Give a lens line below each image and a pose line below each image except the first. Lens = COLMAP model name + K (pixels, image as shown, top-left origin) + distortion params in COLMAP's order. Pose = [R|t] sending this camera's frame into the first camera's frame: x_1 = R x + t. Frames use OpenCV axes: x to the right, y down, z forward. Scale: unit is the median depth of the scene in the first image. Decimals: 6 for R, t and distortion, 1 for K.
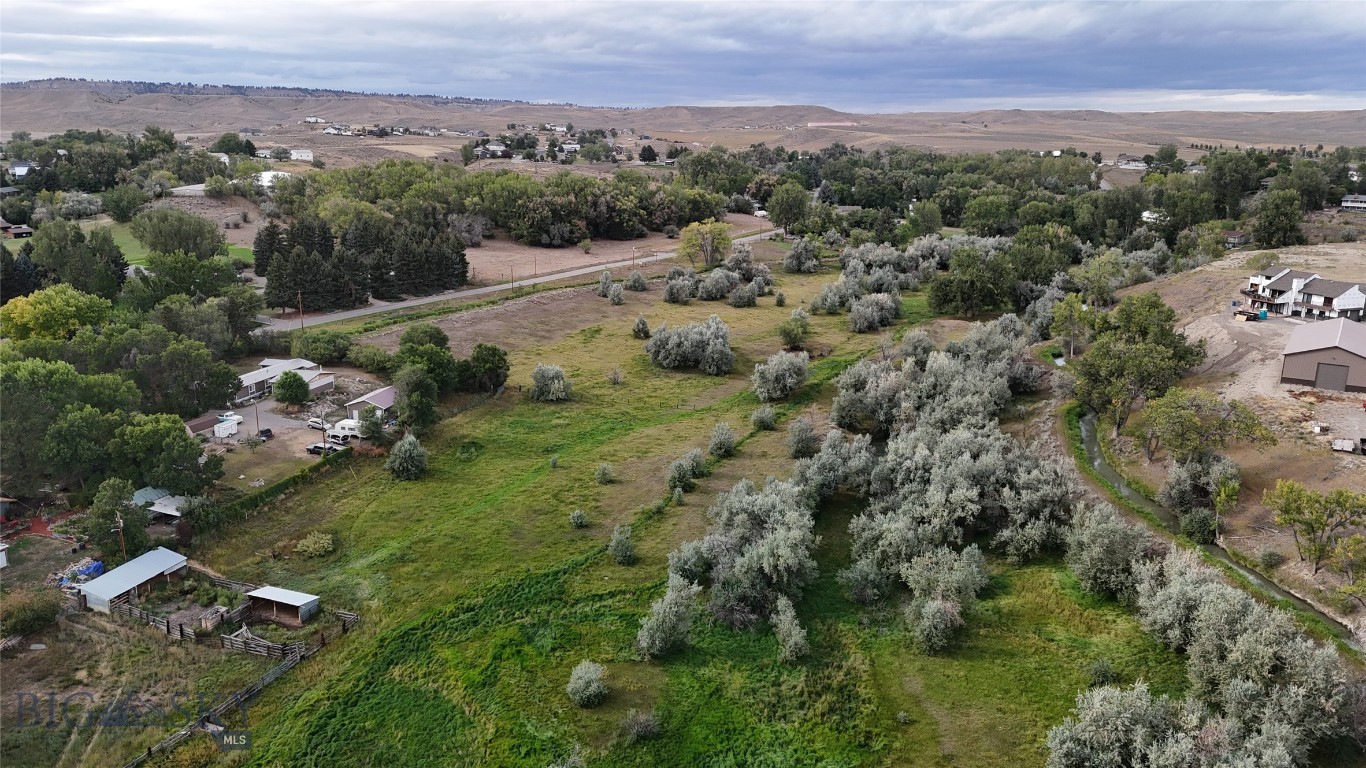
lens RADIAL K [[1003.9, 0, 684.0], [0, 1003.9, 385.2], [0, 0, 1]] dist [0.090382, -0.094517]
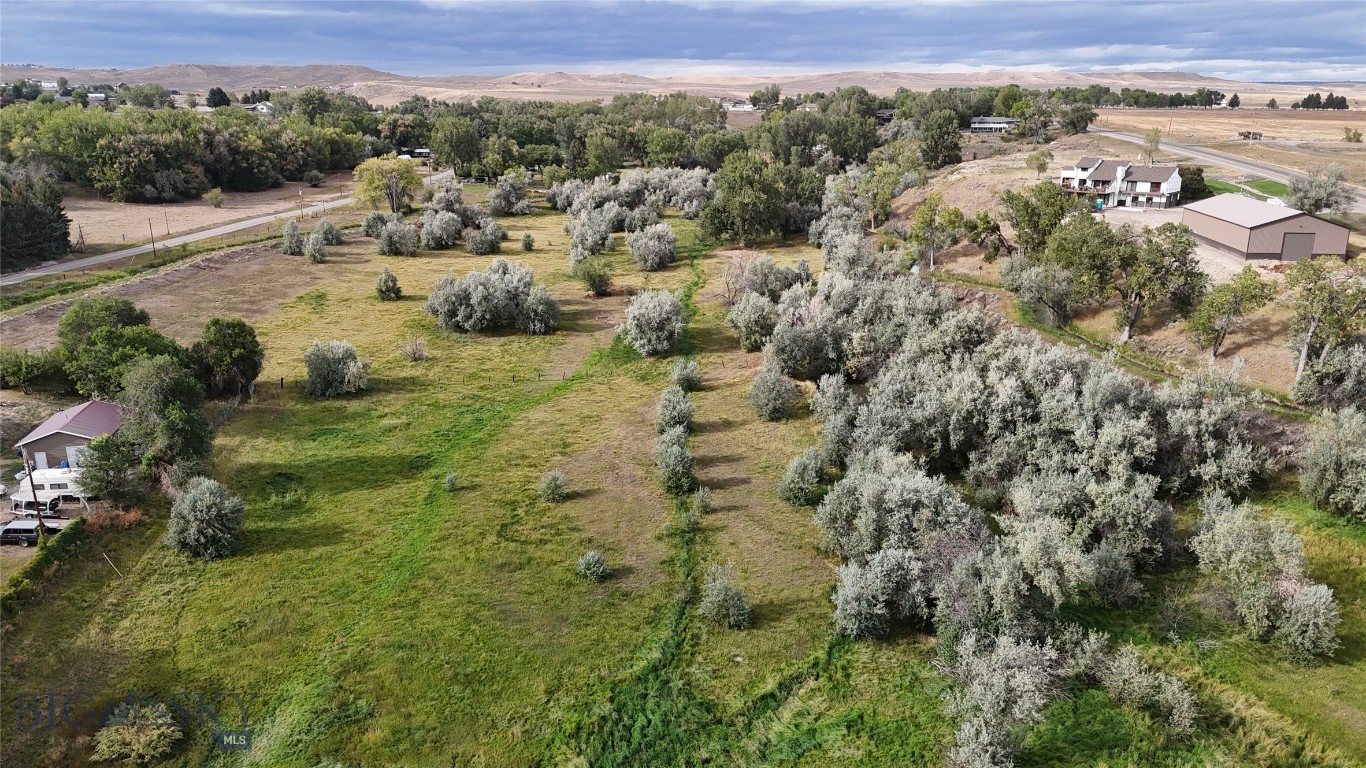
lens RADIAL K [[1003.9, 0, 684.0], [0, 1003.9, 385.2], [0, 0, 1]] dist [0.090382, -0.094517]
pose [[0.903685, -0.130180, 0.407930, -0.136672], [0.118340, 0.991490, 0.054249, -0.000071], [-0.411521, -0.000750, 0.911400, 0.204979]]
